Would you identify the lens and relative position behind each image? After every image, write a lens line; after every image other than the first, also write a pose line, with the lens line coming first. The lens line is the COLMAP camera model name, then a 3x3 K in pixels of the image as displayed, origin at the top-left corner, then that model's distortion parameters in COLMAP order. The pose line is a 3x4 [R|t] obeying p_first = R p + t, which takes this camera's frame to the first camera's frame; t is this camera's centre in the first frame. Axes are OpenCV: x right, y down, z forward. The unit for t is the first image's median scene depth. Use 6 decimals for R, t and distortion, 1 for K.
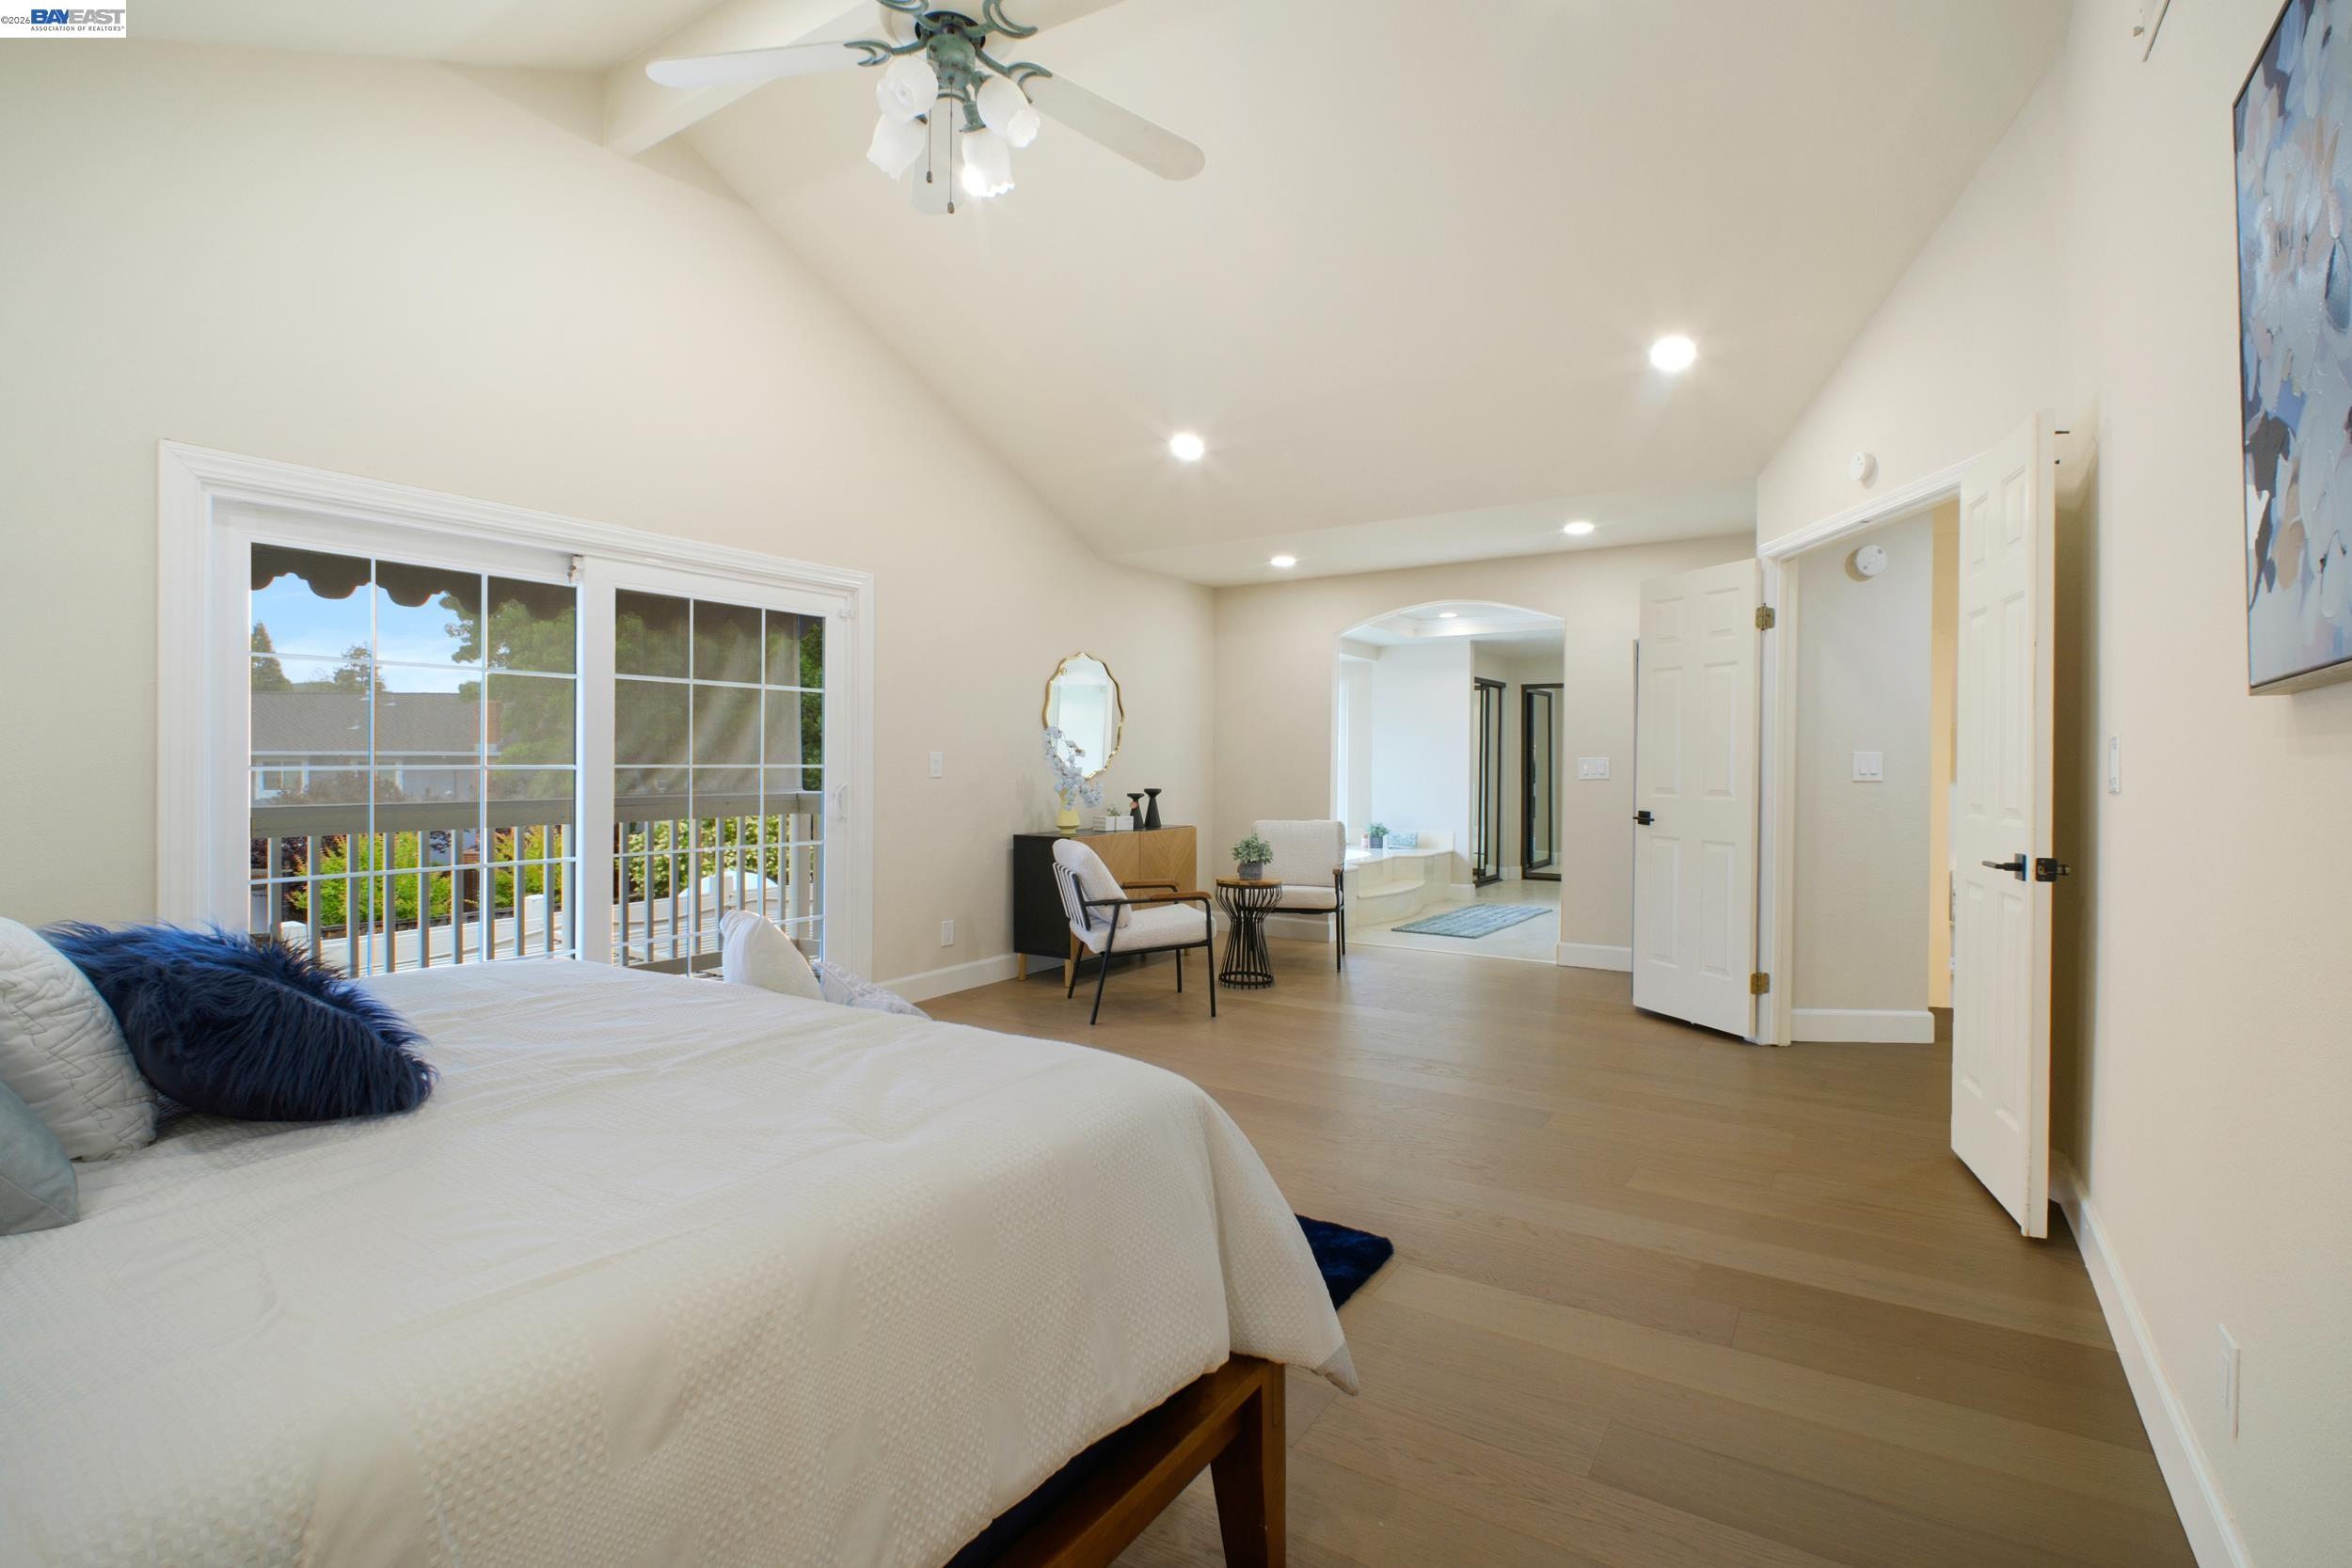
lens RADIAL K [[1073.4, 0, 1171.2], [0, 1073.4, 775.8], [0, 0, 1]] dist [-0.003665, -0.003661]
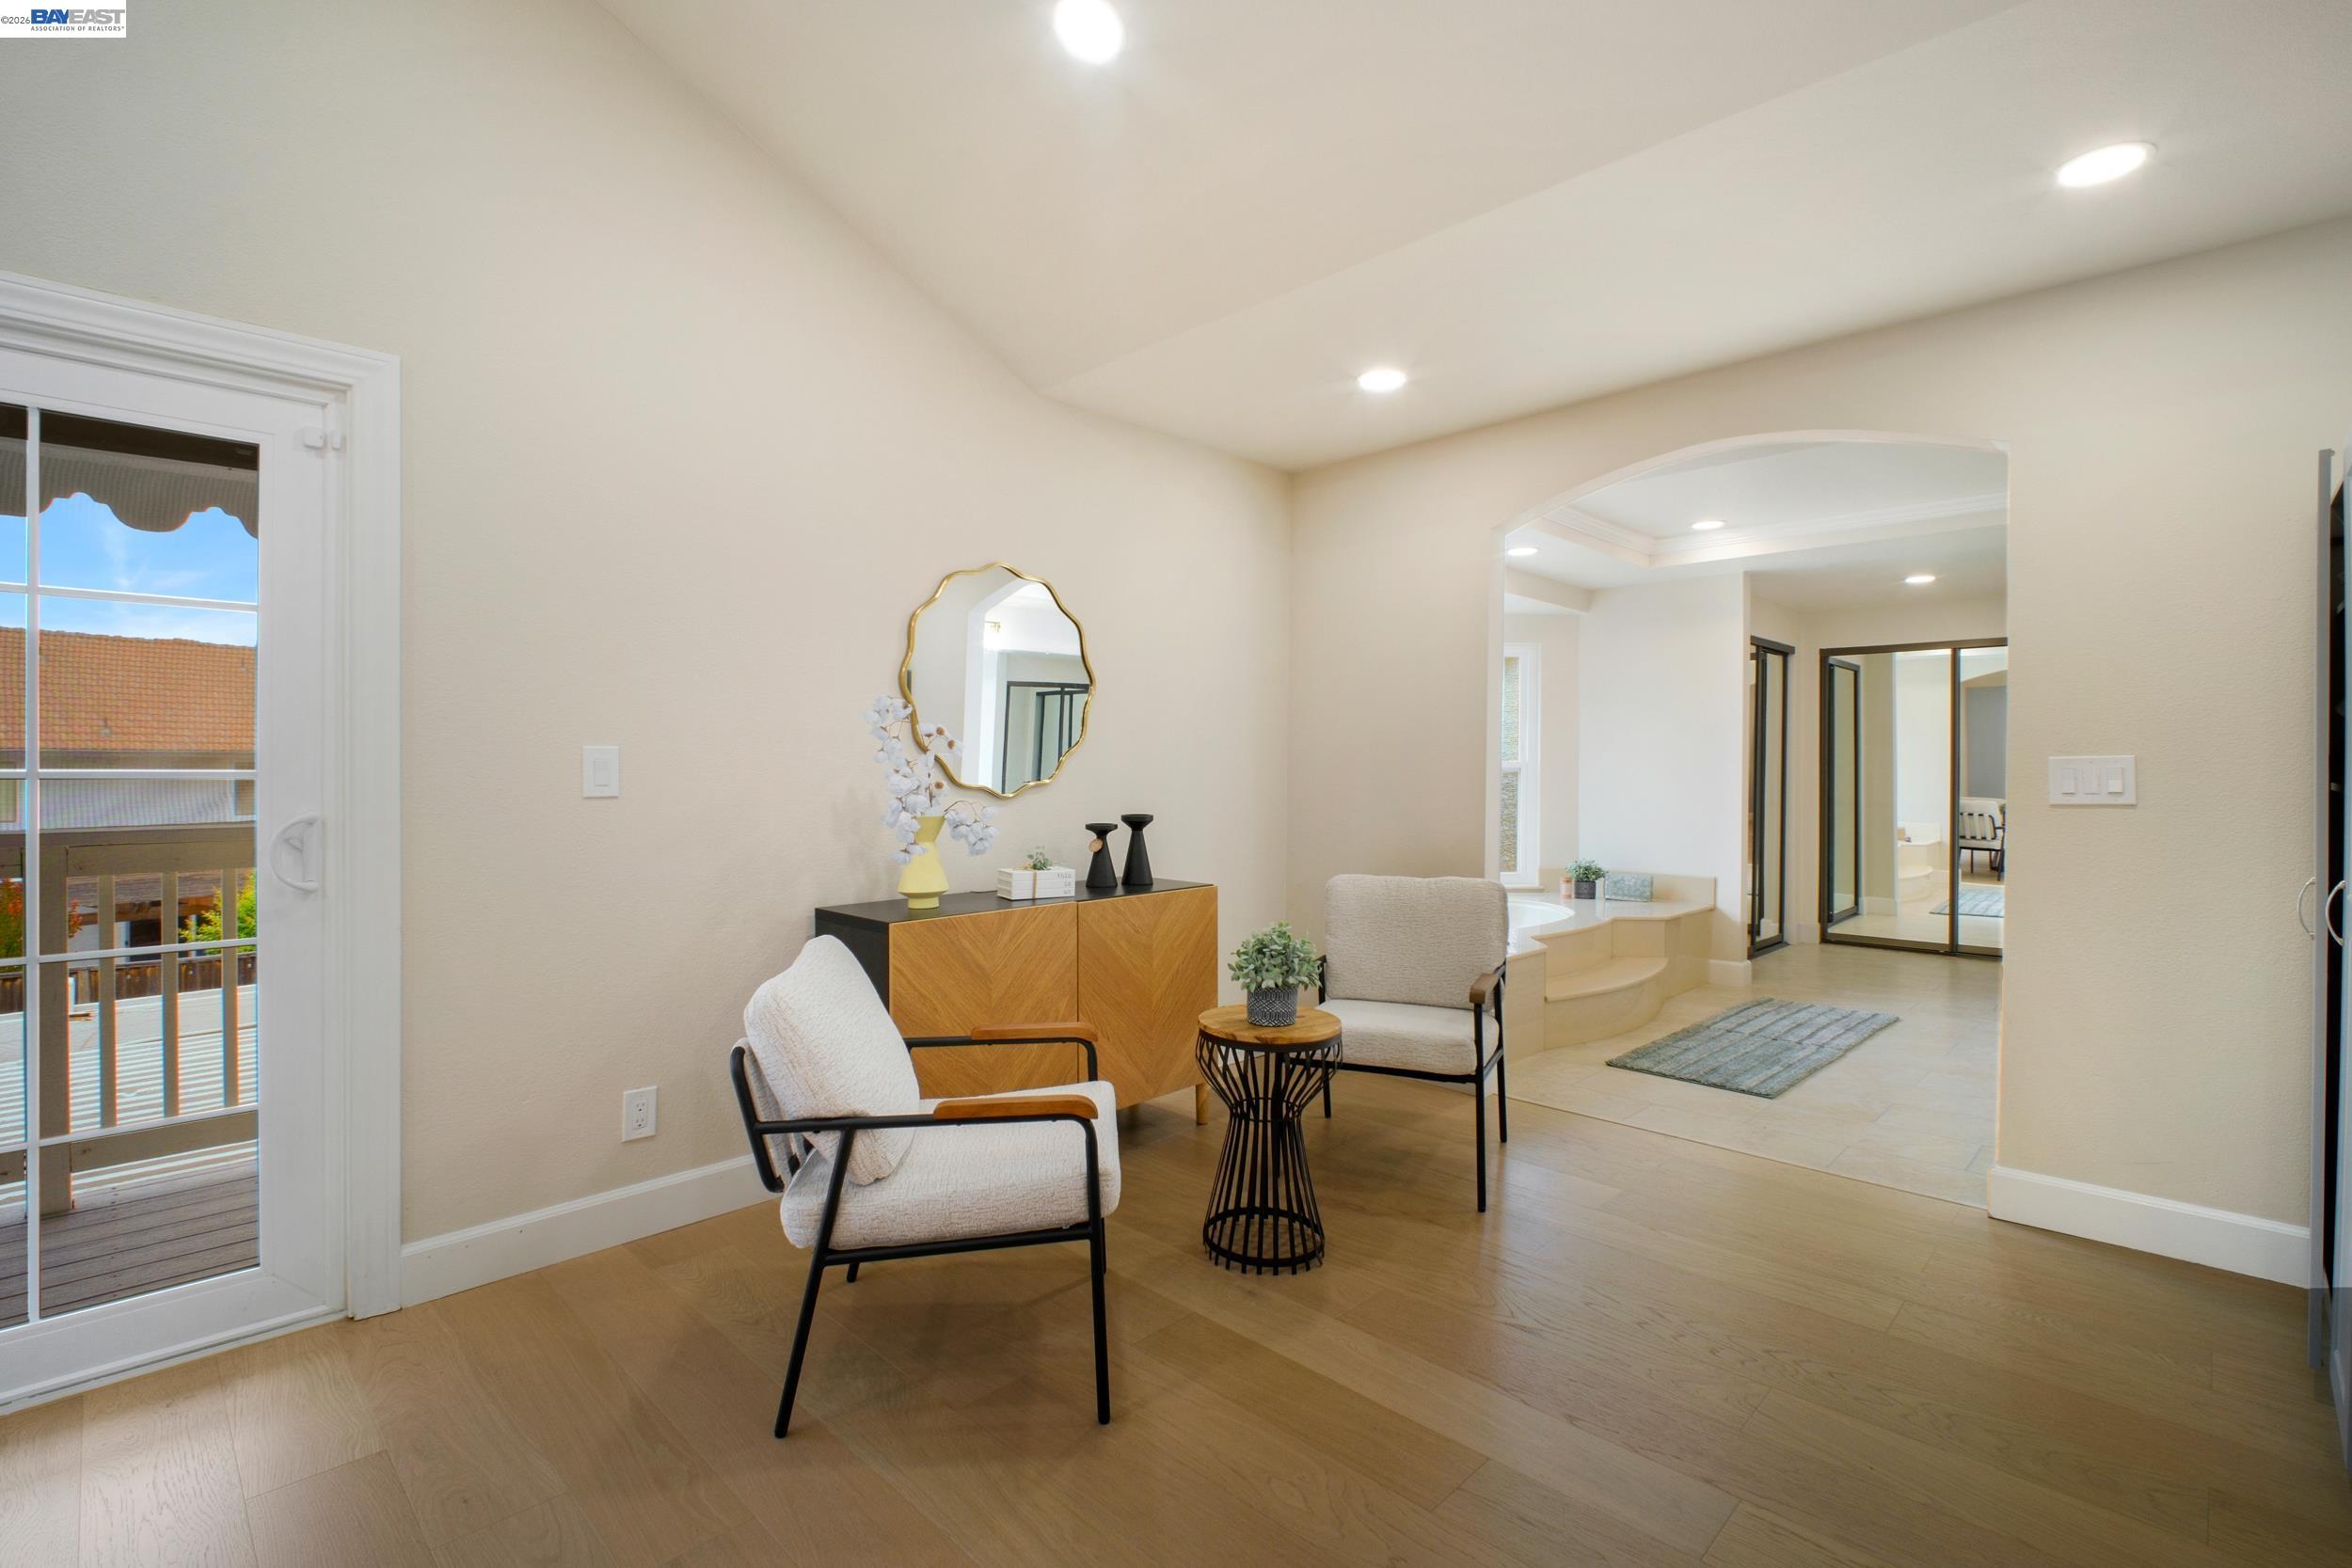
lens RADIAL K [[1073.4, 0, 1168.3], [0, 1073.4, 771.8], [0, 0, 1]] dist [-0.003665, -0.003661]
pose [[0.981074, 0.002107, -0.193624, 0.098547], [-0.003574, 0.999968, -0.007226, -0.005661], [0.193602, 0.007781, 0.981049, 0.448653]]
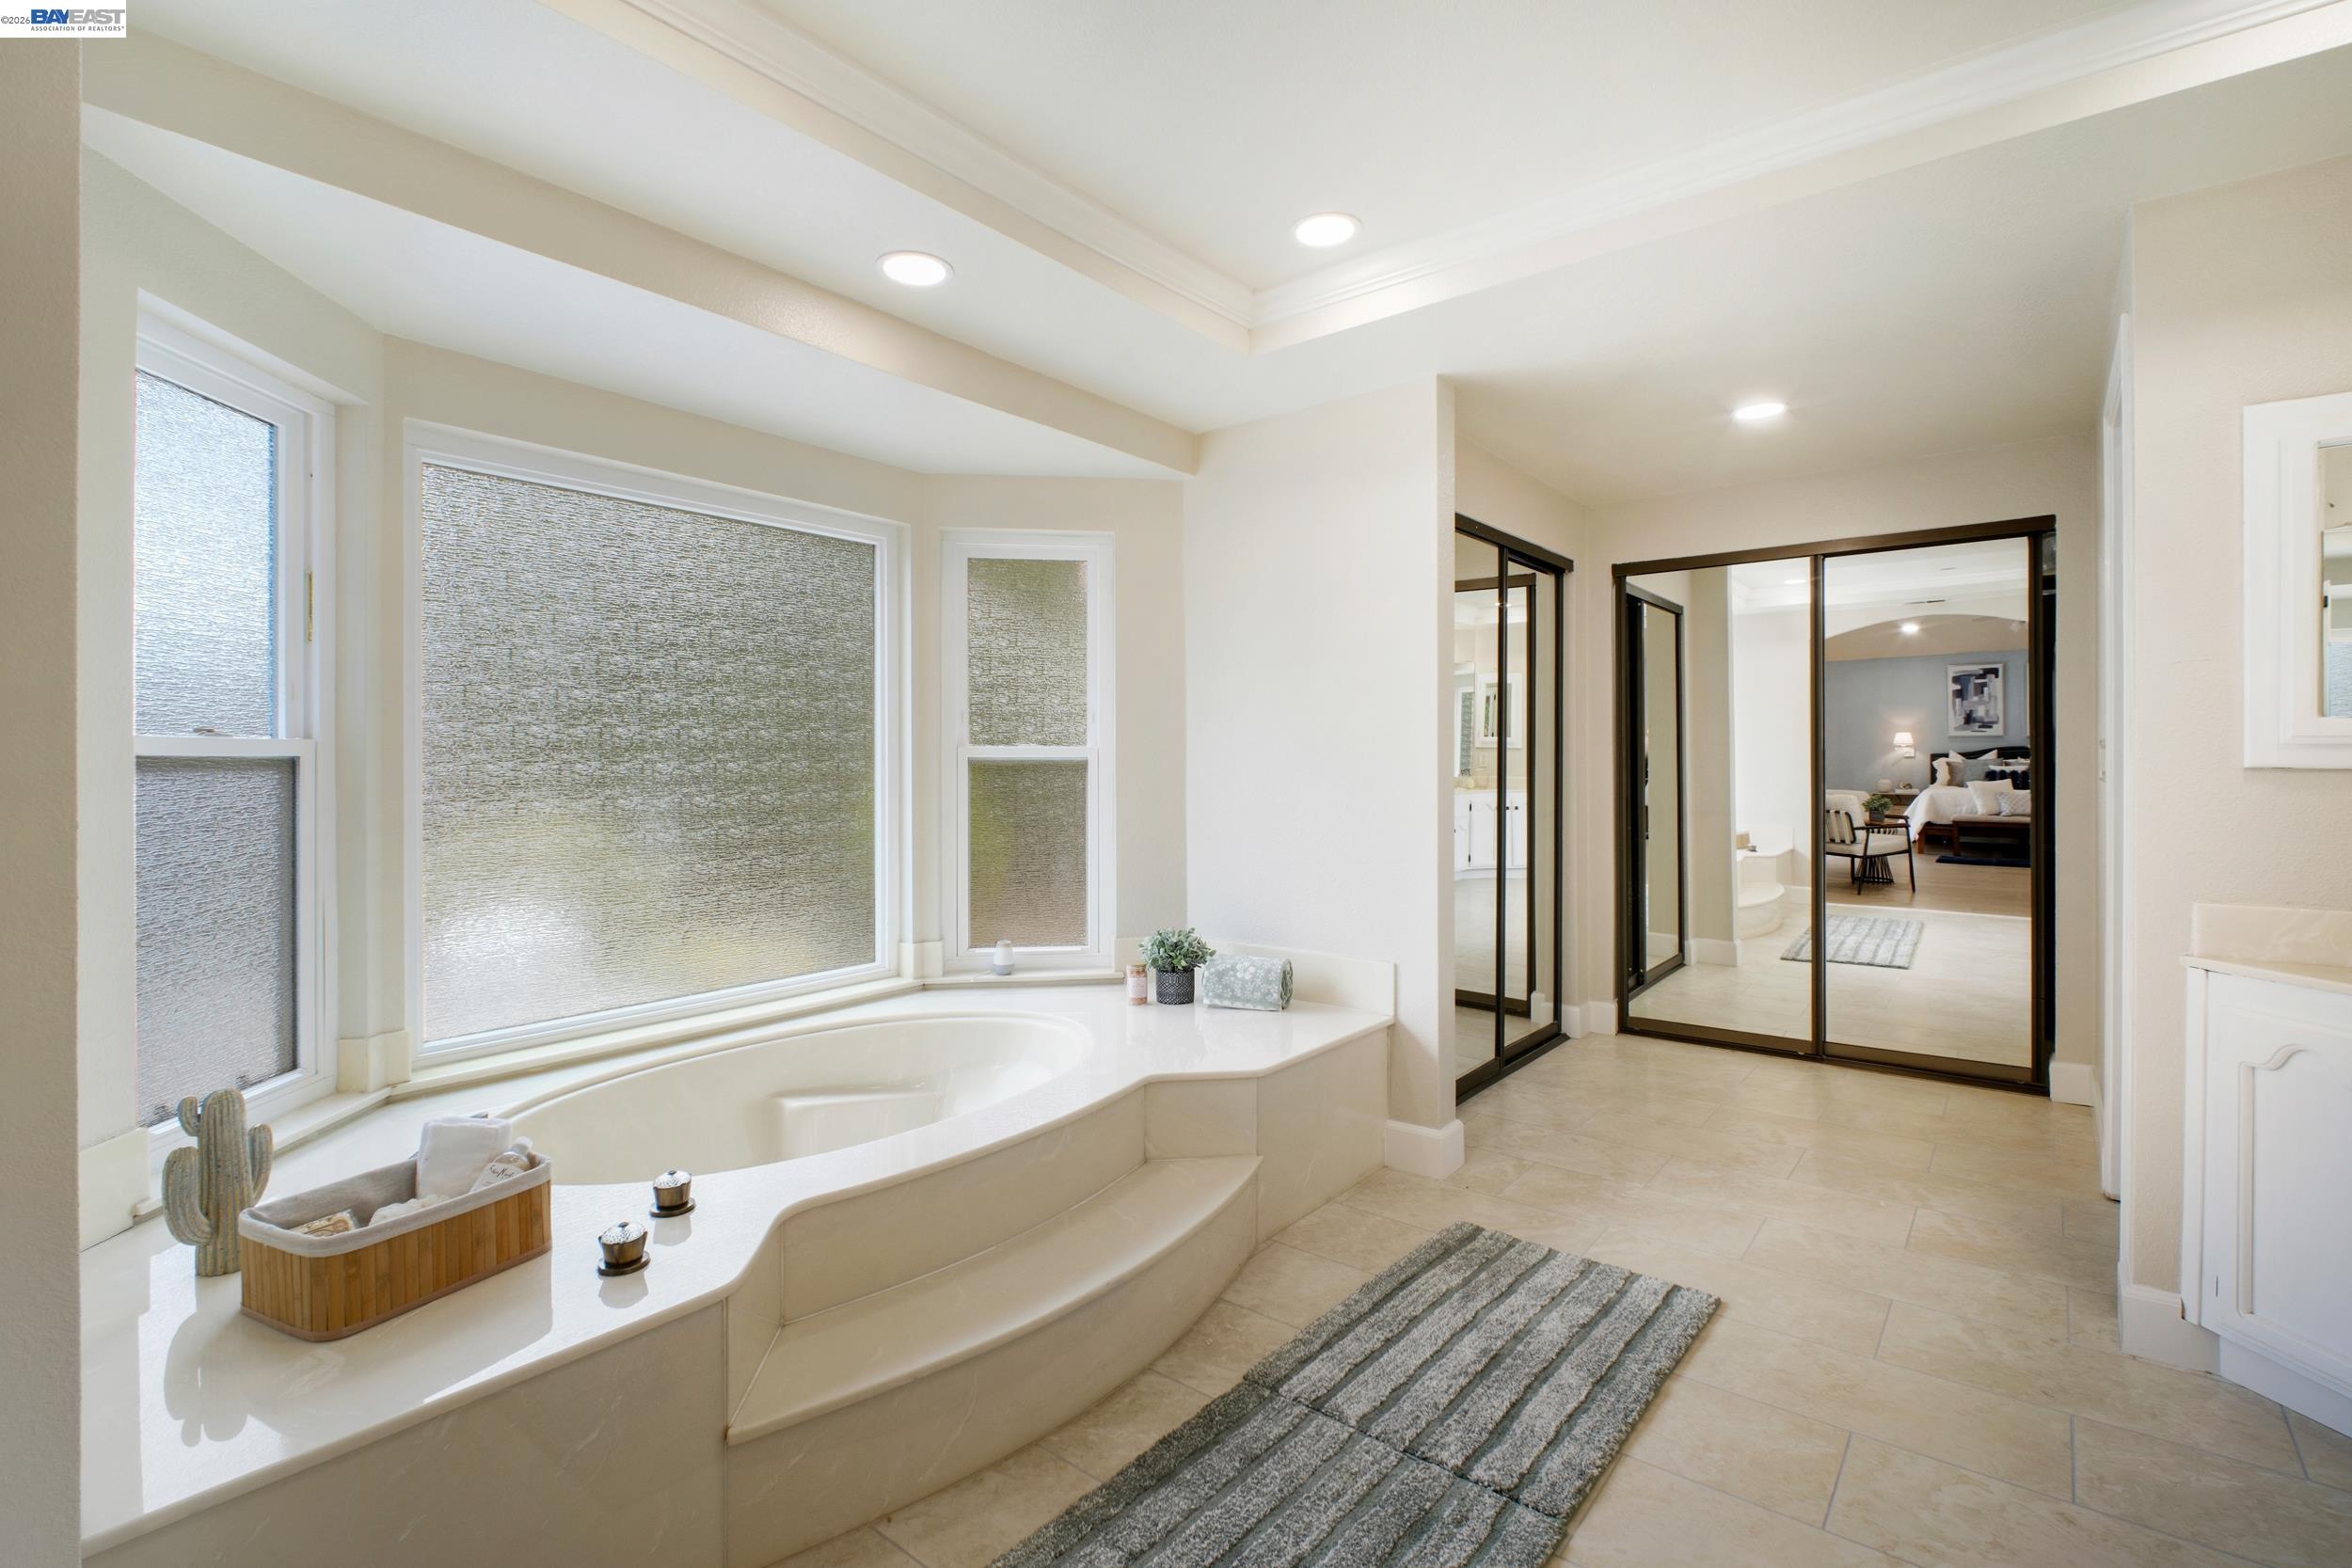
lens RADIAL K [[1073.4, 0, 1167.0], [0, 1073.4, 781.7], [0, 0, 1]] dist [-0.003665, -0.003661]
pose [[0.995486, -0.012211, -0.094114, 0.317497], [0.012544, 0.999917, 0.002944, -0.007731], [0.094071, -0.004111, 0.995557, 0.936586]]
